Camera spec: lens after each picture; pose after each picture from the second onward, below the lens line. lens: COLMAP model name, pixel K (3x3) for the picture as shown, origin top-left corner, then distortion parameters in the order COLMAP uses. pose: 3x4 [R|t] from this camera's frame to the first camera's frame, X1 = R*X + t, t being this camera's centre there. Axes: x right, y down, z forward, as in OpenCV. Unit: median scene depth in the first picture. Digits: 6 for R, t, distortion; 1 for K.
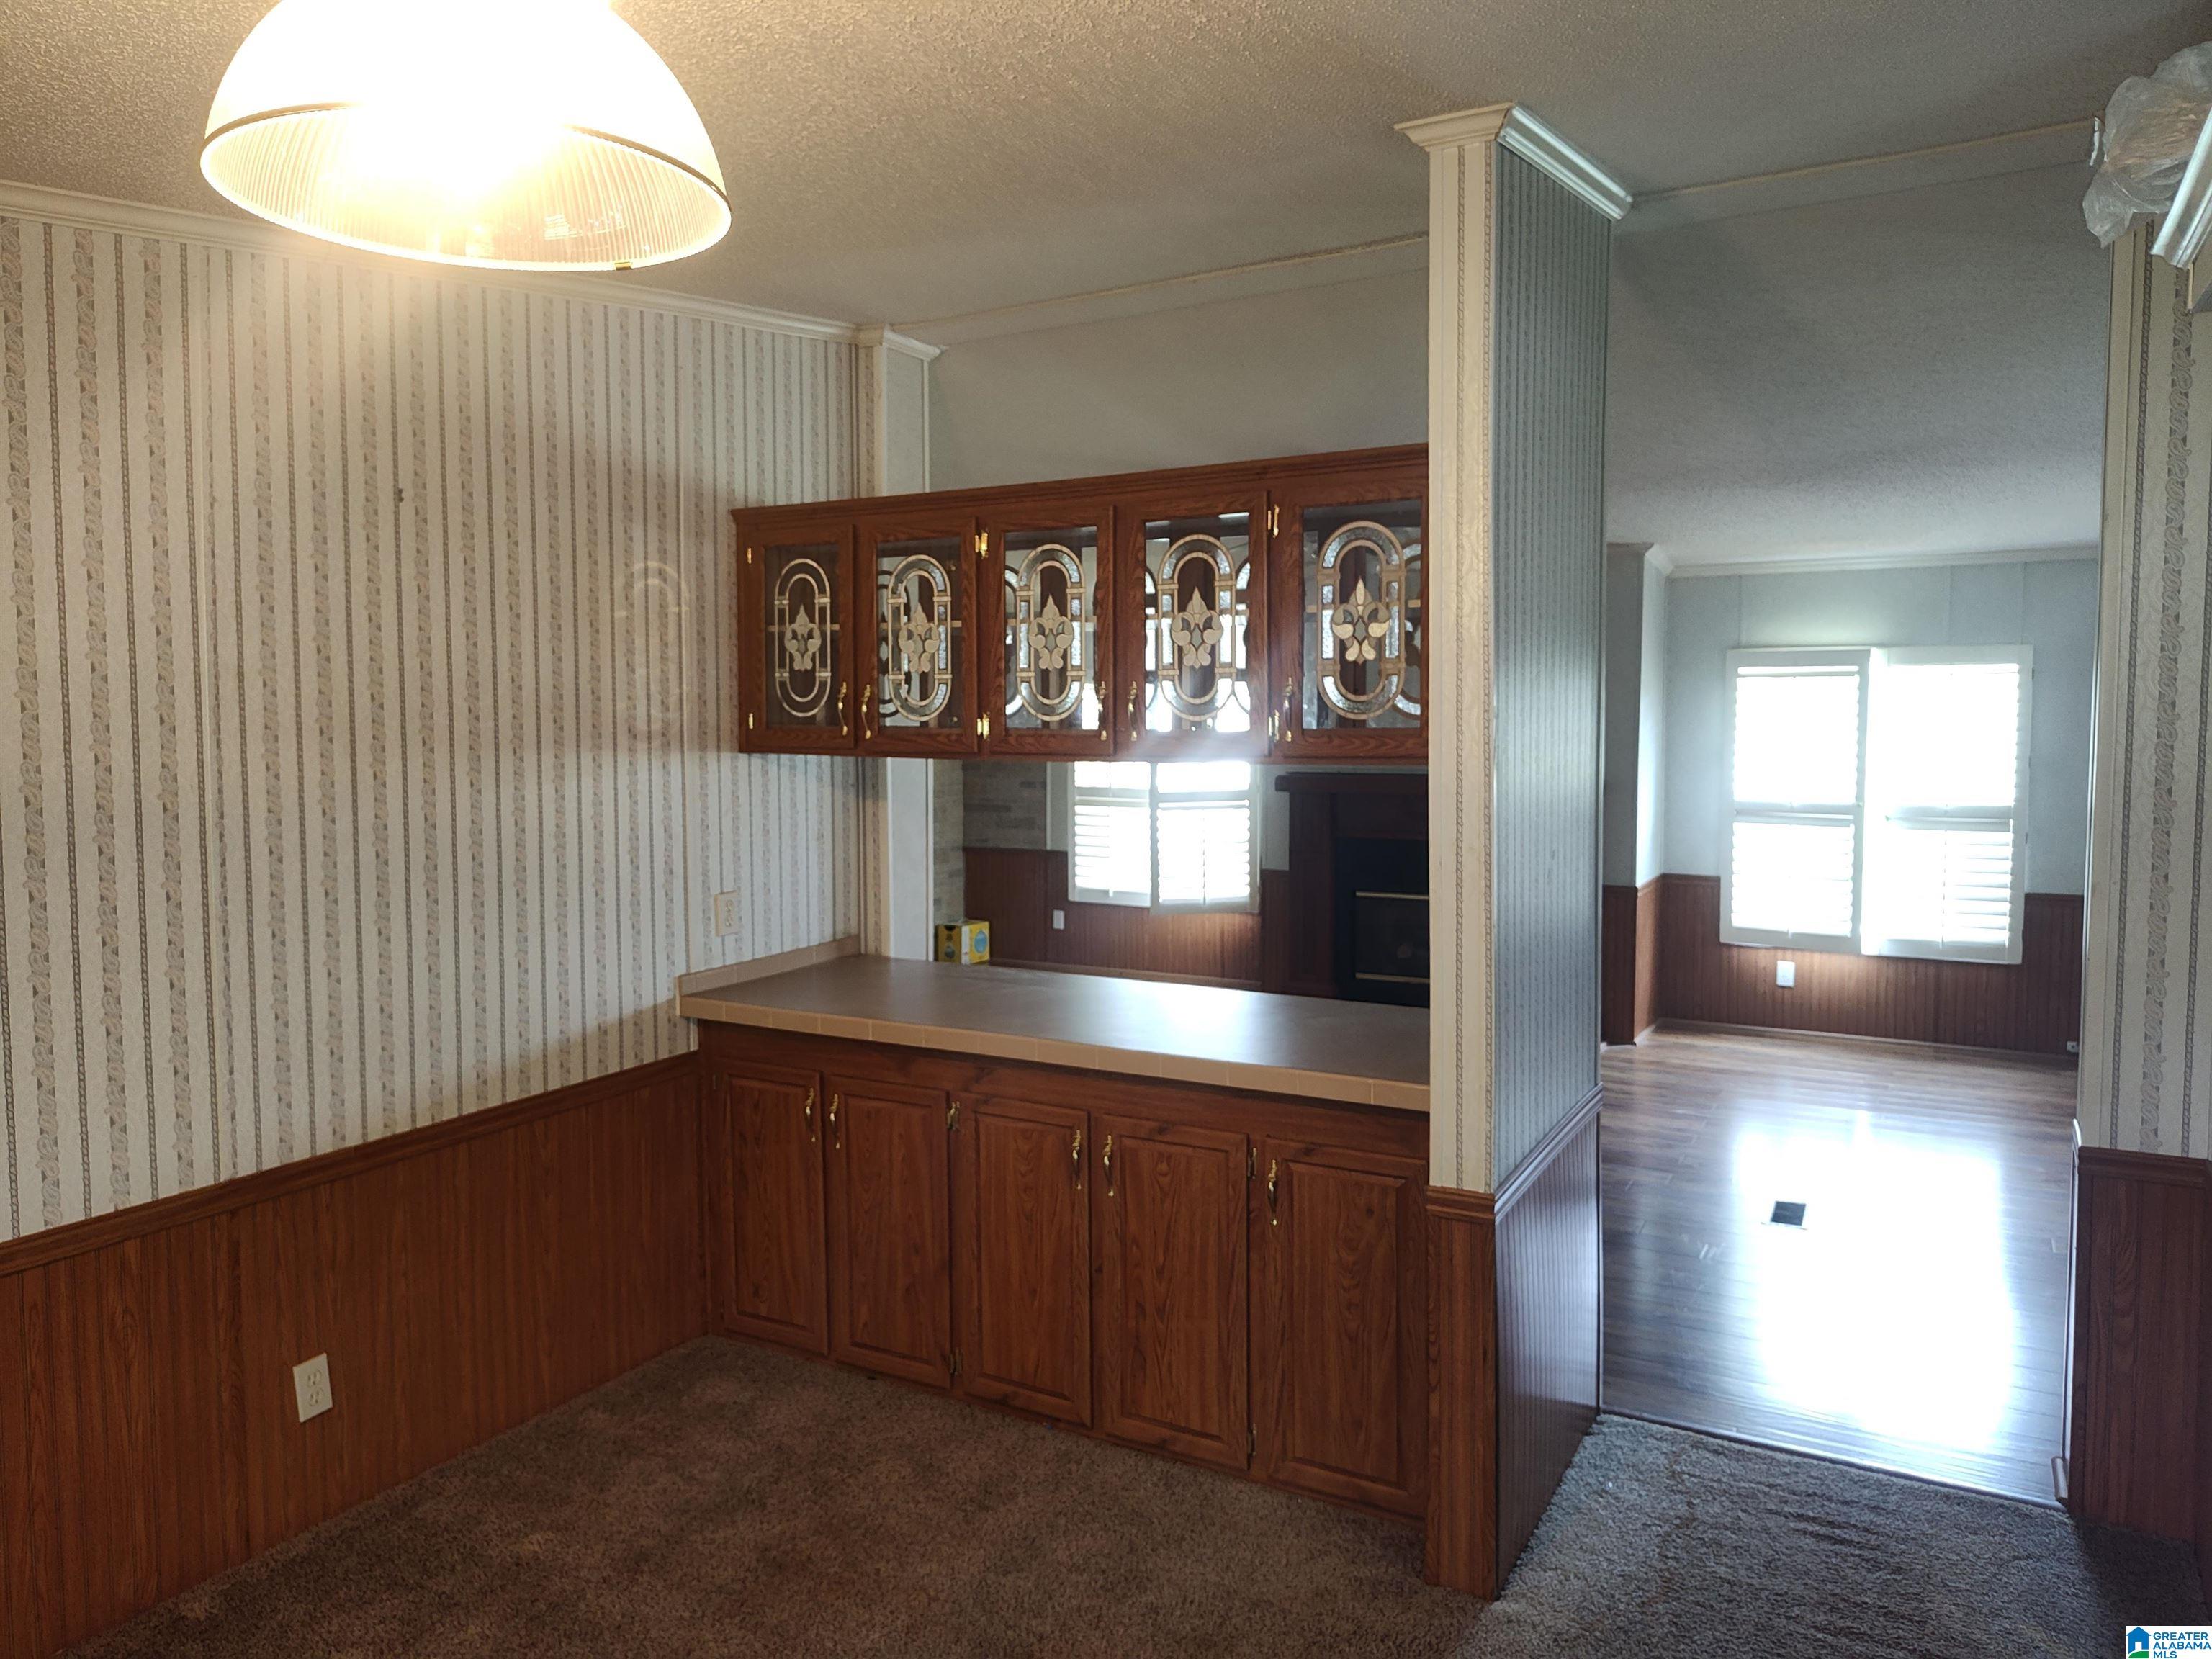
lens RADIAL K [[1506.4, 0, 1095.2], [0, 1506.4, 798.5], [0, 0, 1]] dist [0.024288, -0.026080]
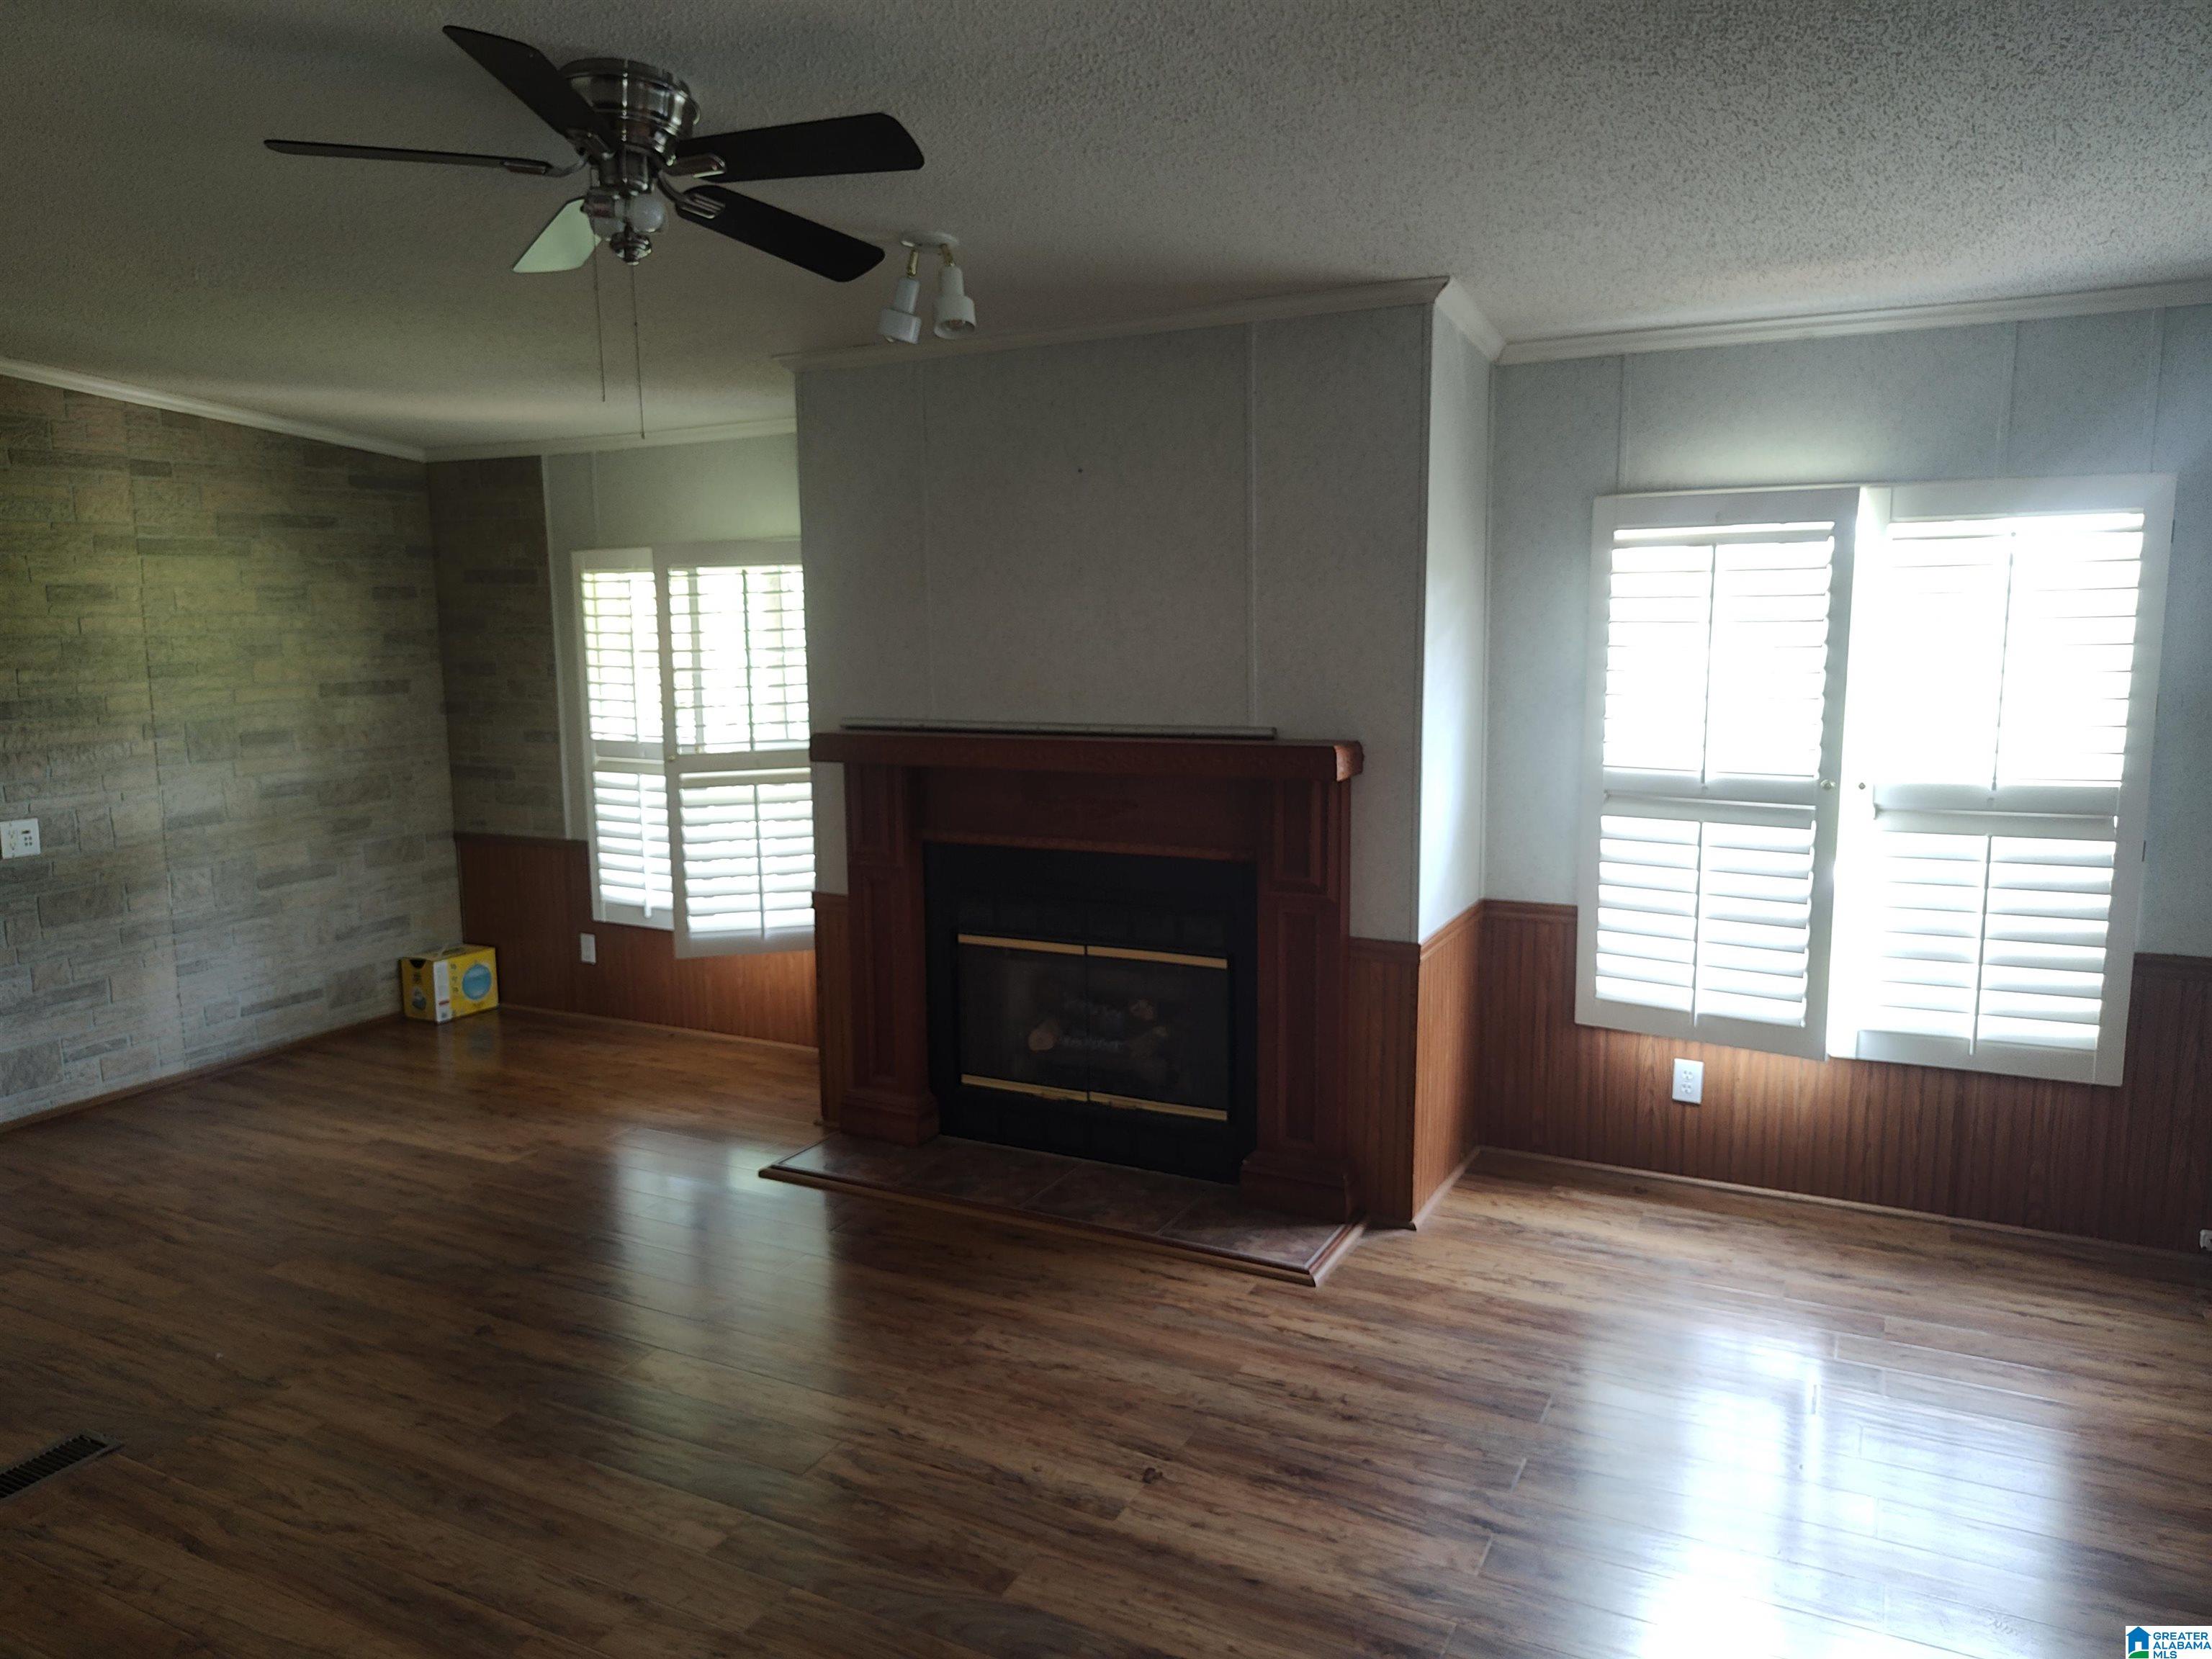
lens RADIAL K [[1506.4, 0, 1104.7], [0, 1506.4, 834.8], [0, 0, 1]] dist [0.024288, -0.026080]
pose [[0.999025, -0.019048, 0.039838, 0.218963], [0.015227, 0.995446, 0.094103, -0.031288], [-0.041449, -0.093404, 0.994765, 0.458239]]
